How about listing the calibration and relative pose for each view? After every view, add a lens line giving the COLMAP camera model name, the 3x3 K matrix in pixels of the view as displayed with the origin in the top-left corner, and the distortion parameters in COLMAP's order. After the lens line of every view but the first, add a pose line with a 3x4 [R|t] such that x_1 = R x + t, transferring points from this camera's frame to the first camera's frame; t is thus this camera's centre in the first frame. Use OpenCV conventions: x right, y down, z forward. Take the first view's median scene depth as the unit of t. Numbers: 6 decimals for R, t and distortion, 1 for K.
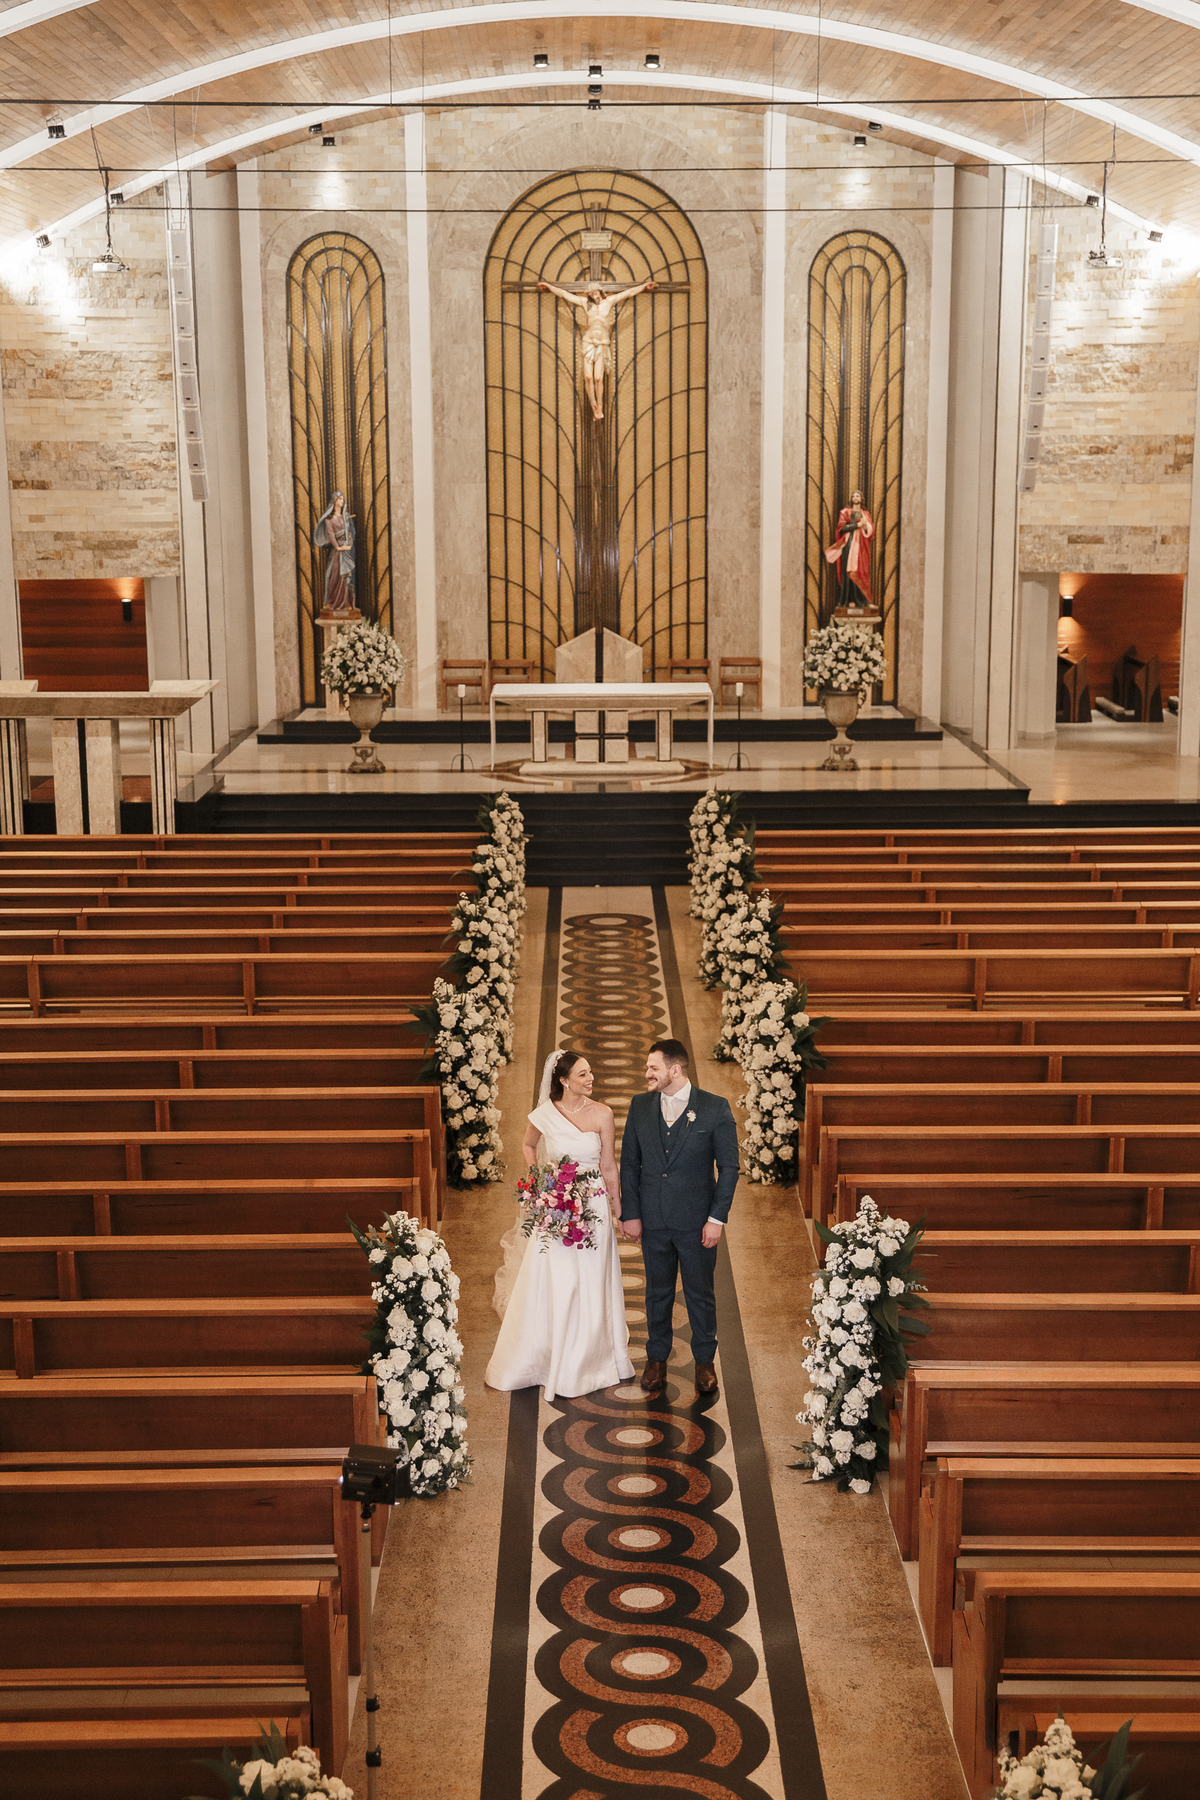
lens RADIAL K [[2588.7, 0, 603.0], [0, 2588.7, 1052.6], [0, 0, 1]] dist [0.005860, -0.015594]
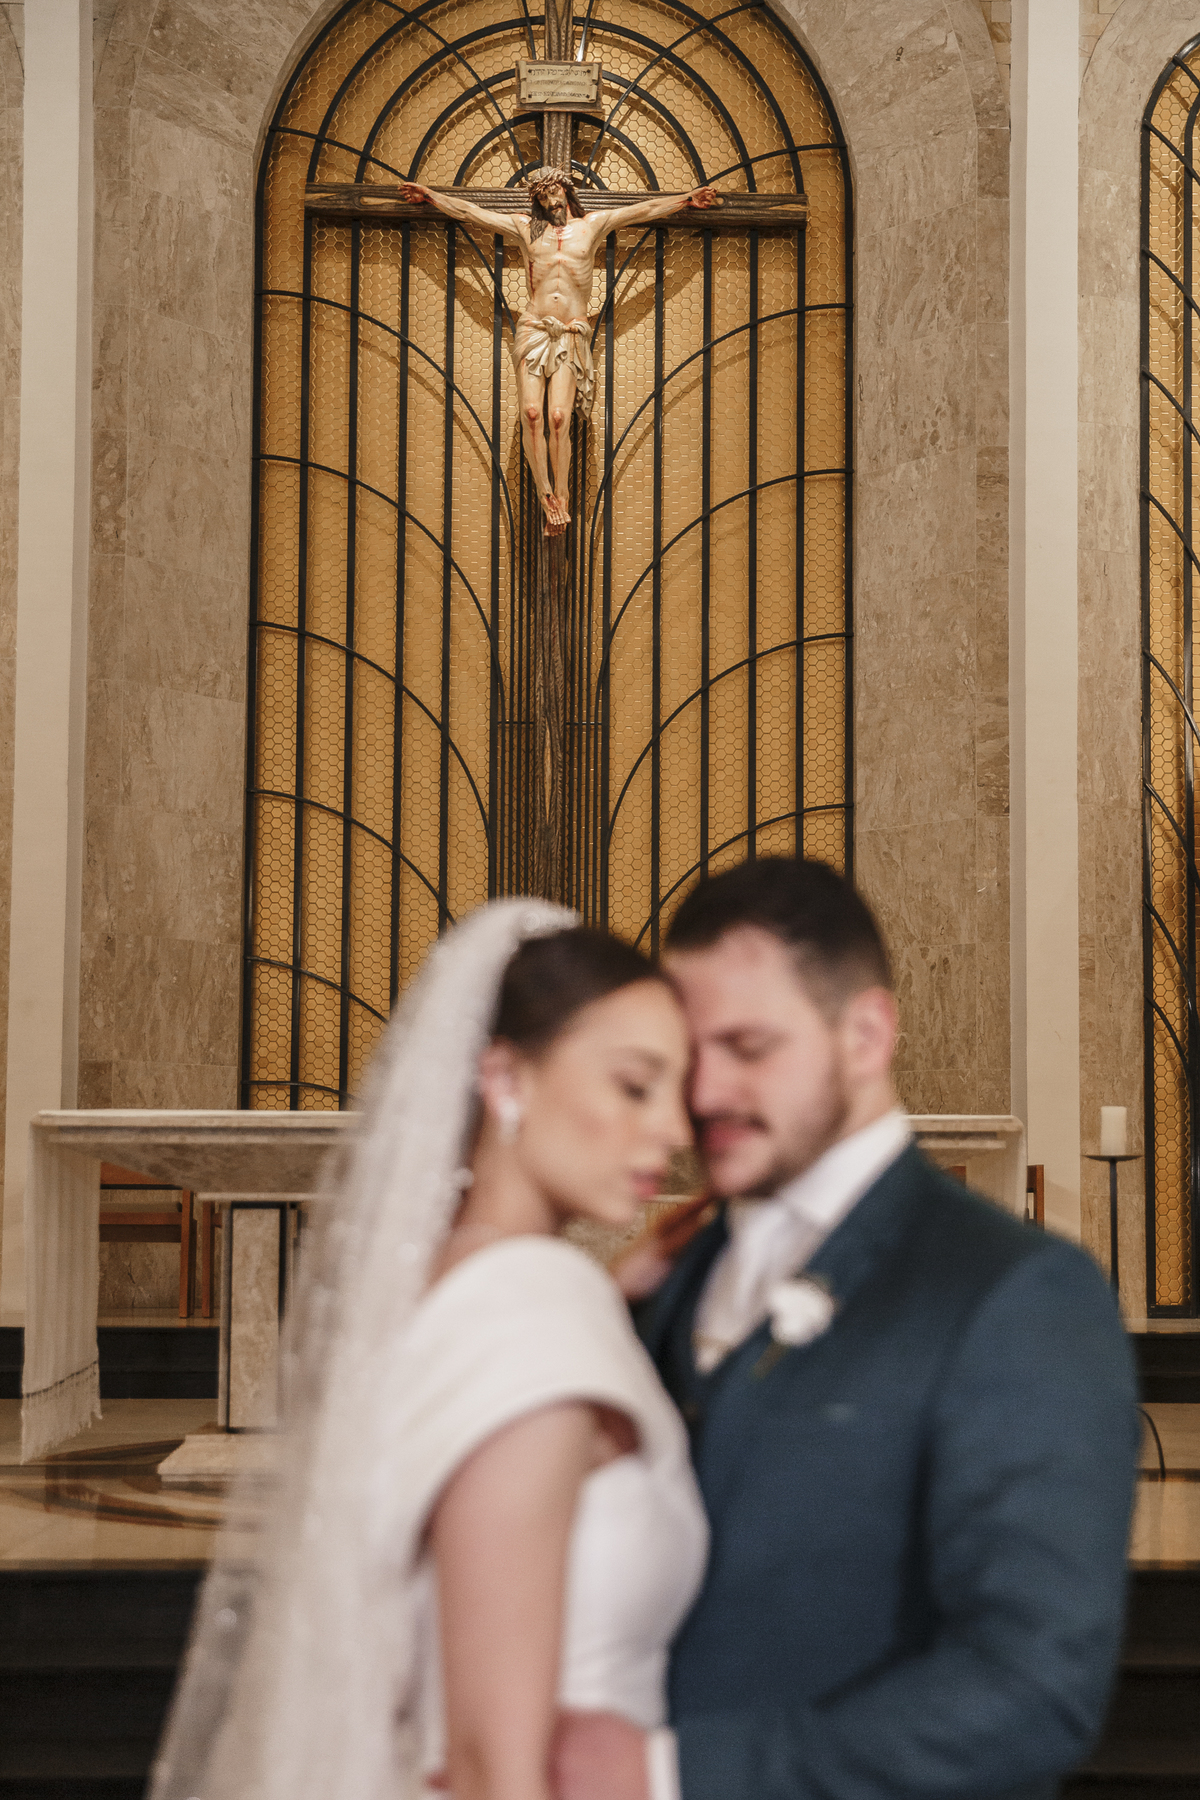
lens RADIAL K [[2586.7, 0, 659.9], [0, 2586.7, 1011.3], [0, 0, 1]] dist [0.054930, 0.187396]
pose [[0.999536, 0.014308, 0.026874, 0.003905], [-0.005330, 0.951303, -0.308211, -0.069506], [-0.029975, 0.307925, 0.950938, 0.693318]]
